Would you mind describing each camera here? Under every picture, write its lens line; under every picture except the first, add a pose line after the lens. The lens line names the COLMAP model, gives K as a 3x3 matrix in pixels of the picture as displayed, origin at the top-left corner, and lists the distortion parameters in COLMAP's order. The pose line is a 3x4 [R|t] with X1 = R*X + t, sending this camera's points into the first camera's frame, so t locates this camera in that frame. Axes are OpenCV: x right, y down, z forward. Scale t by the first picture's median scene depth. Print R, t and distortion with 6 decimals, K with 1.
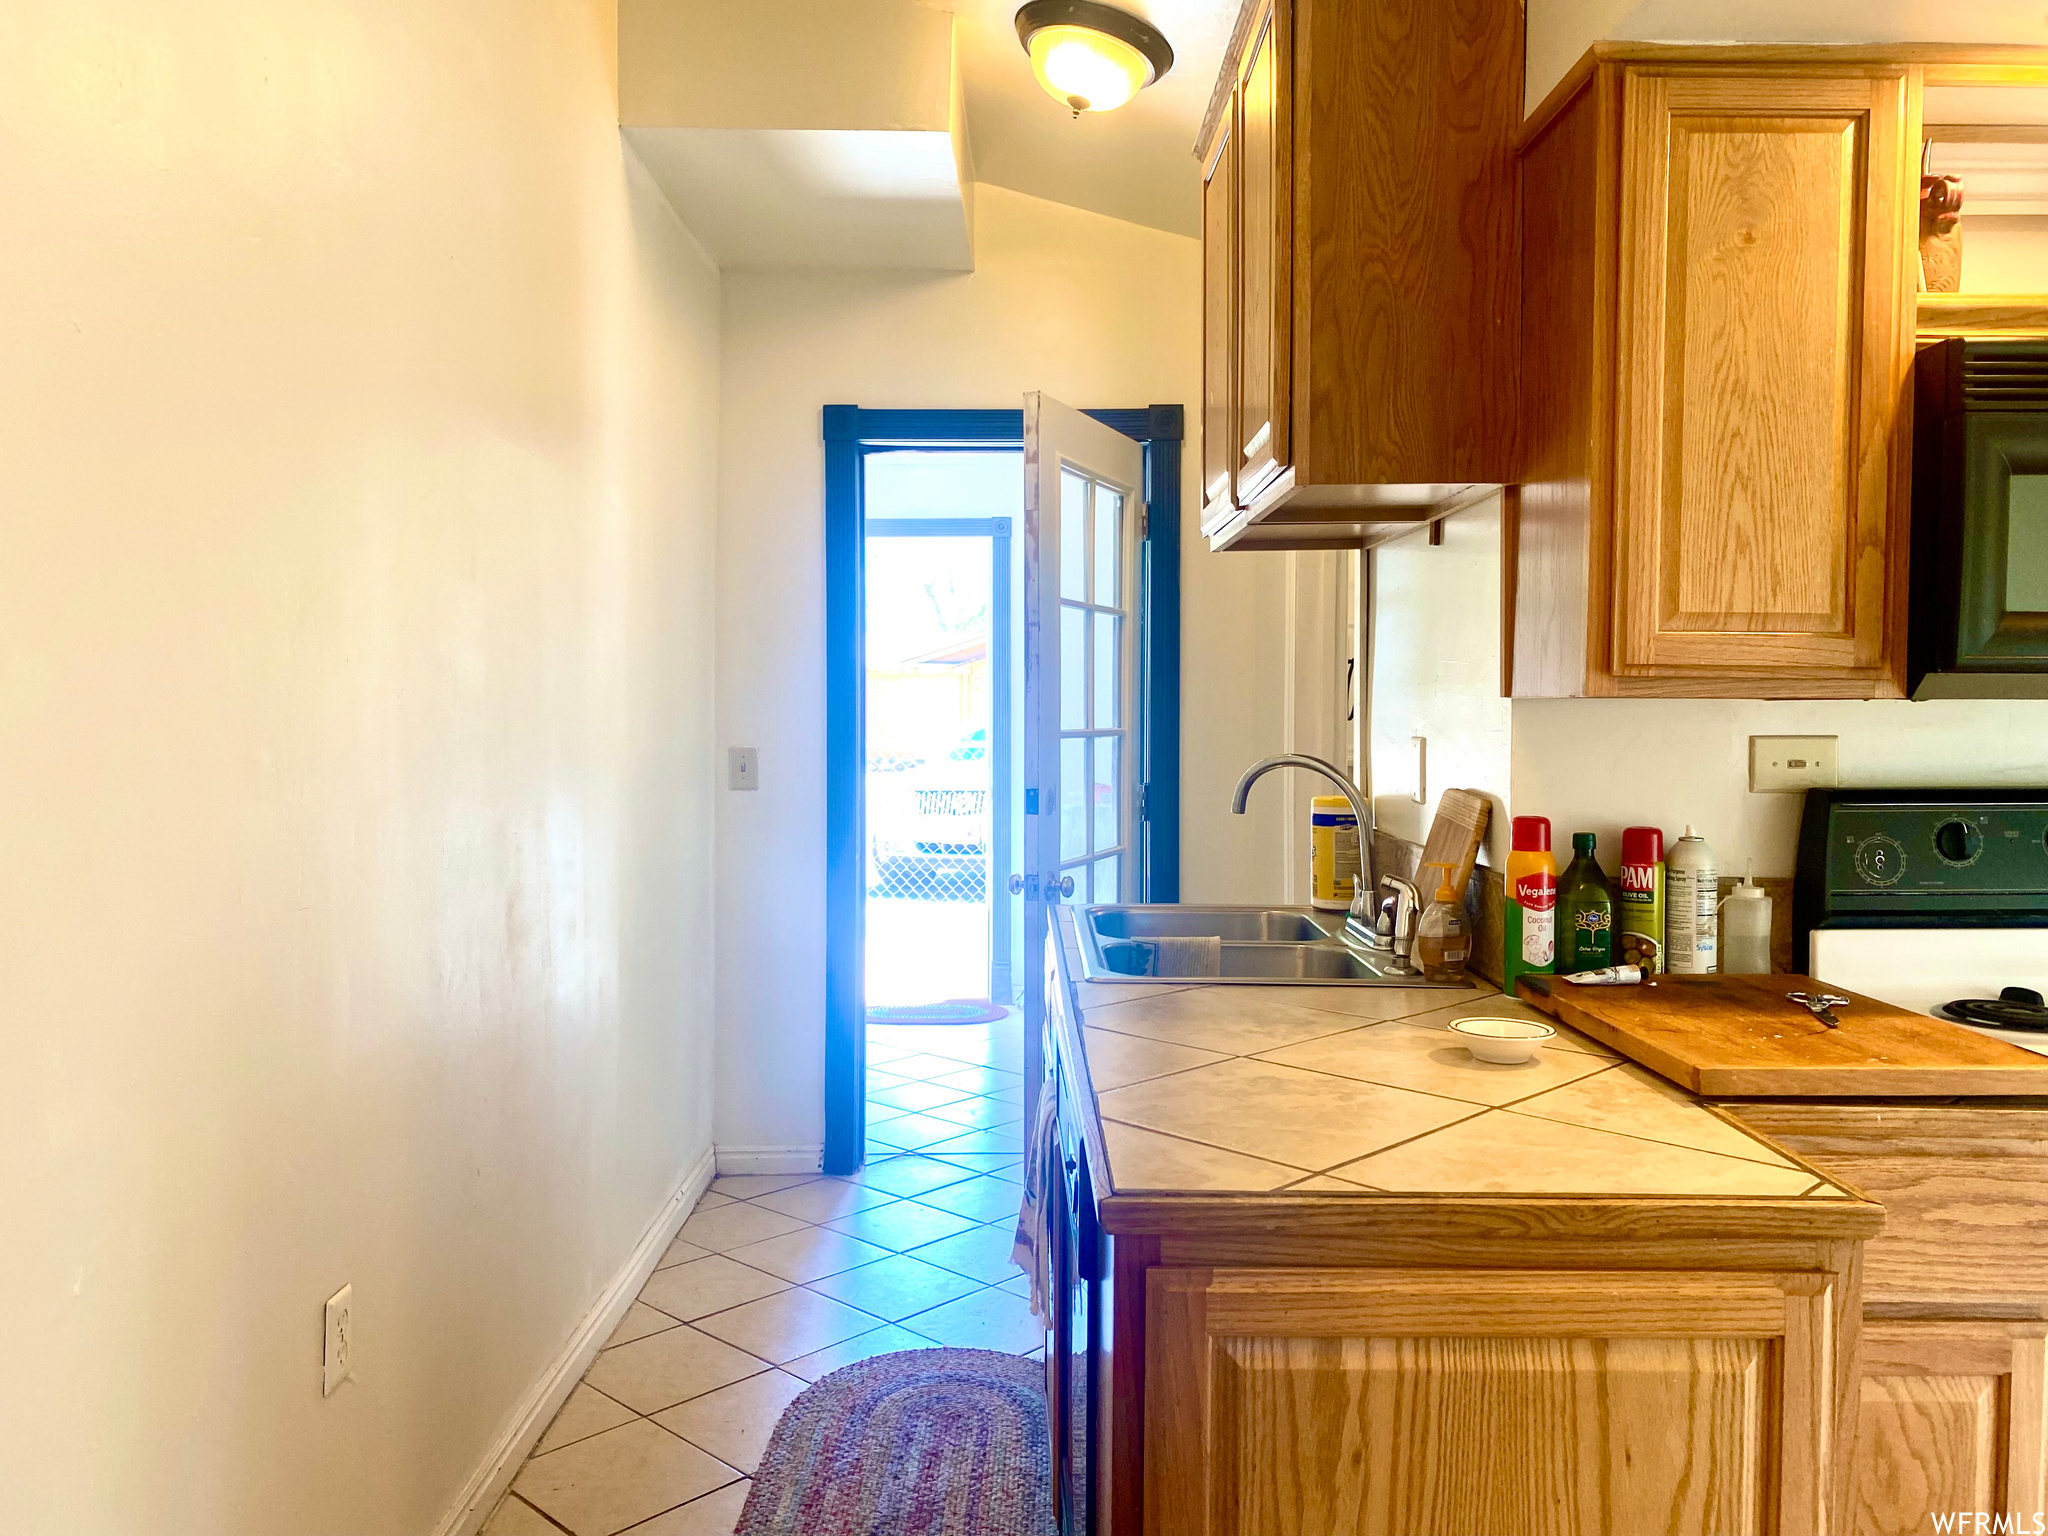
lens RADIAL K [[1556.3, 0, 1024.0], [0, 1556.3, 768.0], [0, 0, 1]] dist [0.021672, -0.039099]
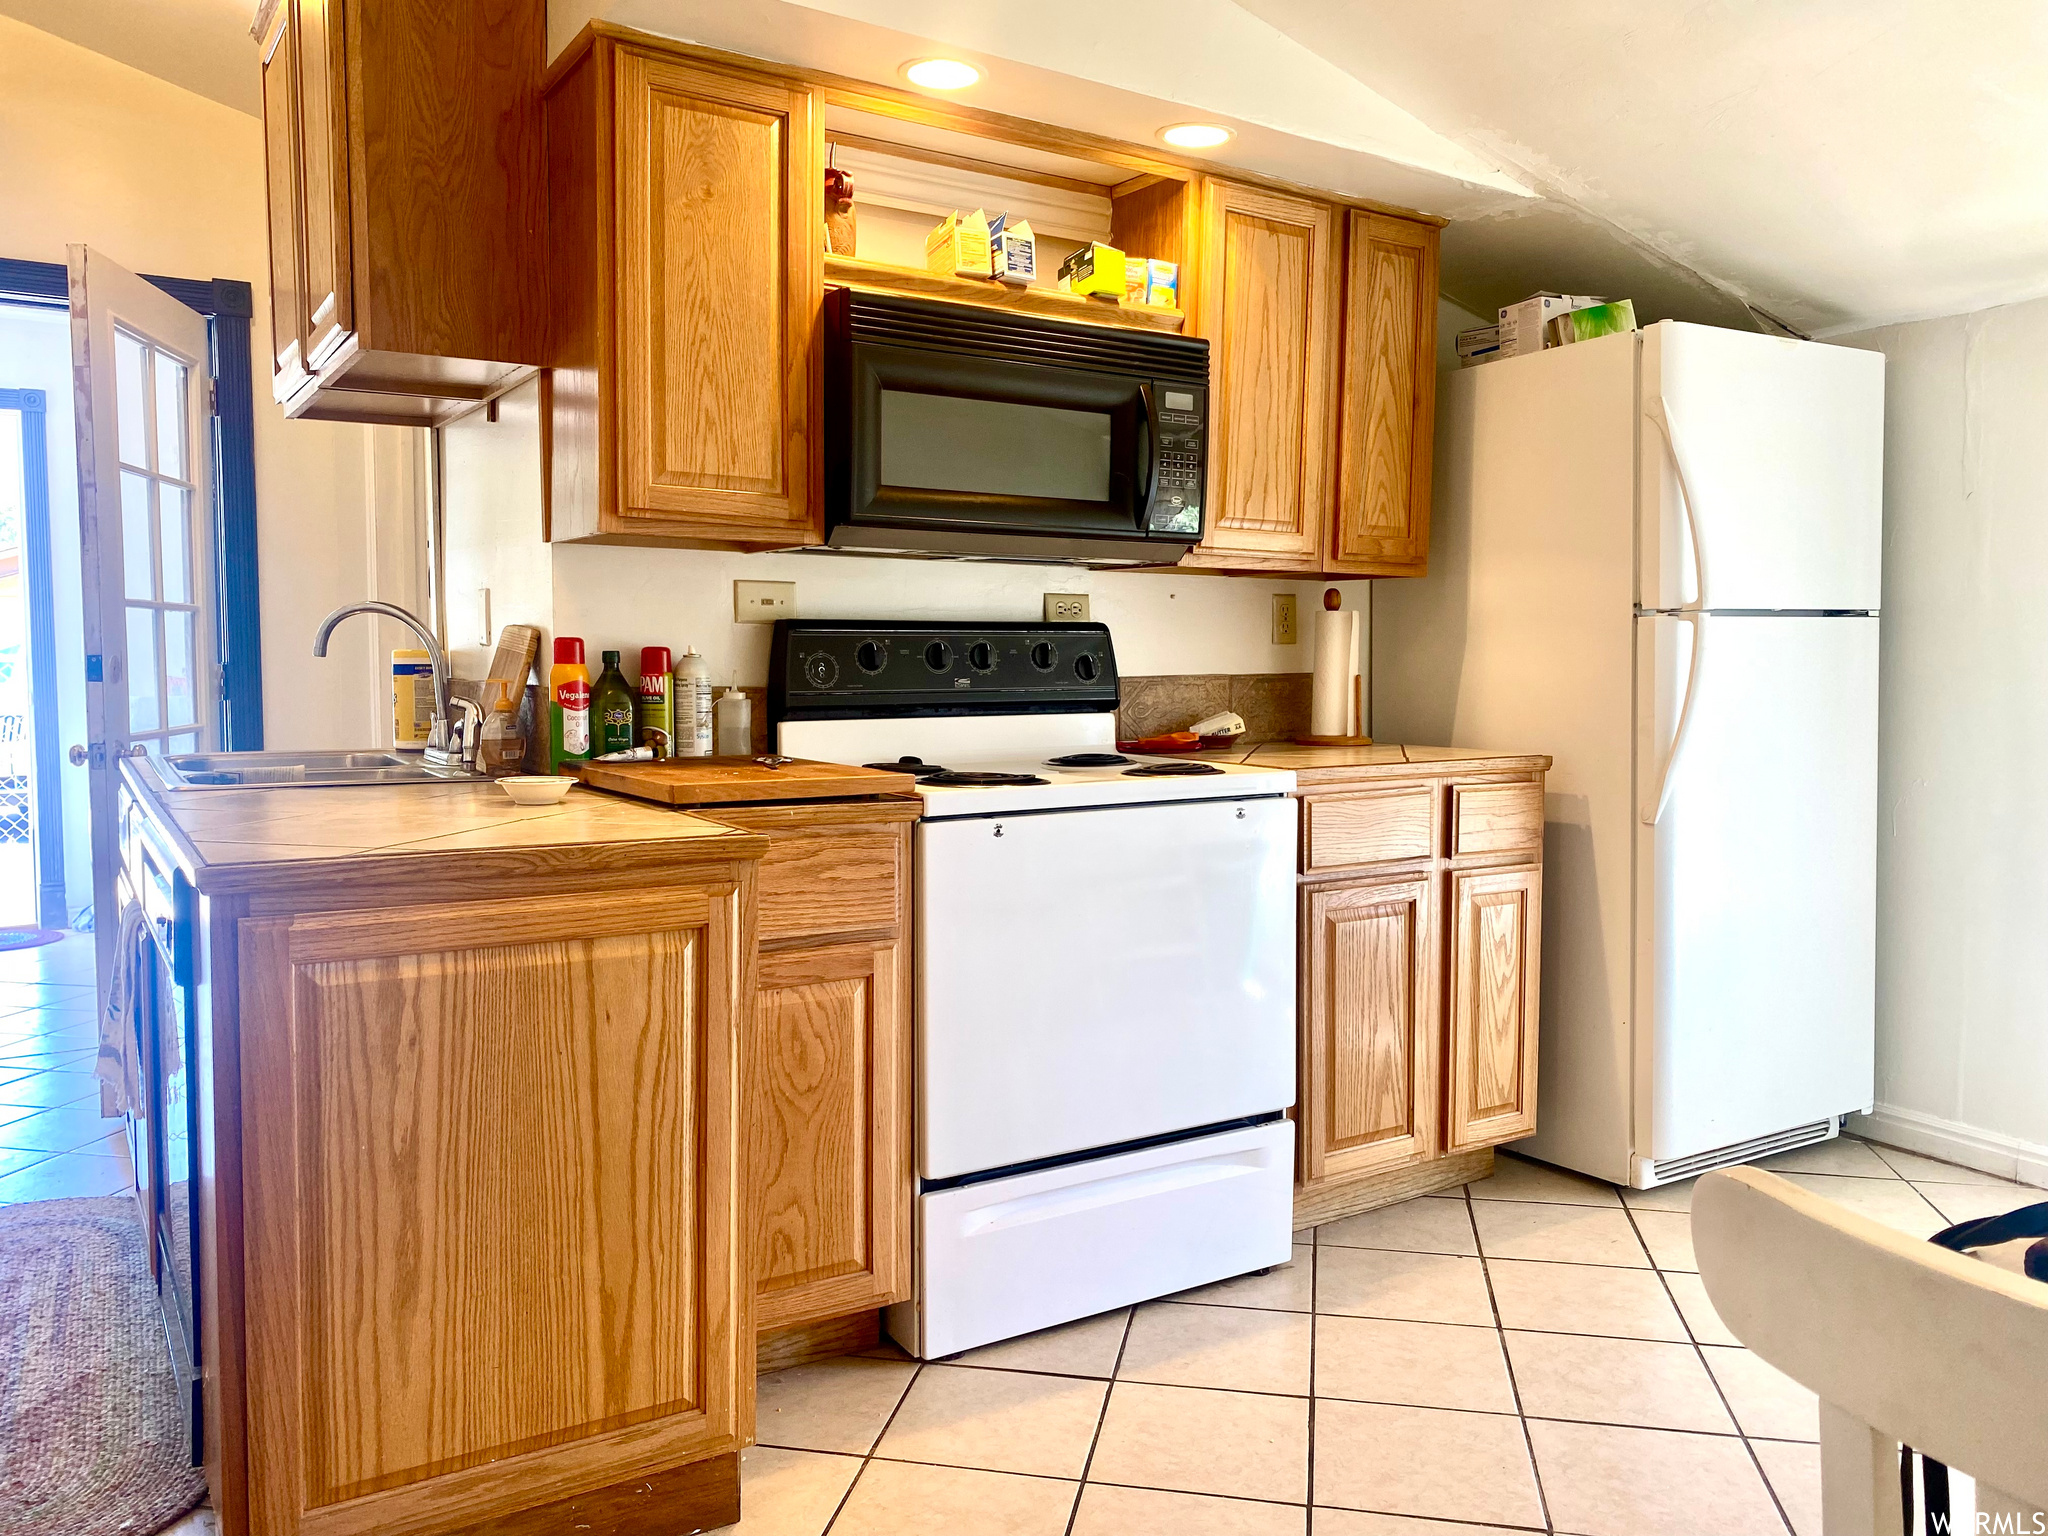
lens RADIAL K [[1533.5, 0, 1011.3], [0, 1533.5, 772.1], [0, 0, 1]] dist [0.003435, 0.007964]
pose [[0.851460, -0.034952, 0.523253, -0.024750], [0.011882, 0.998806, 0.047382, 0.099507], [-0.524285, -0.034127, 0.850859, -0.280220]]
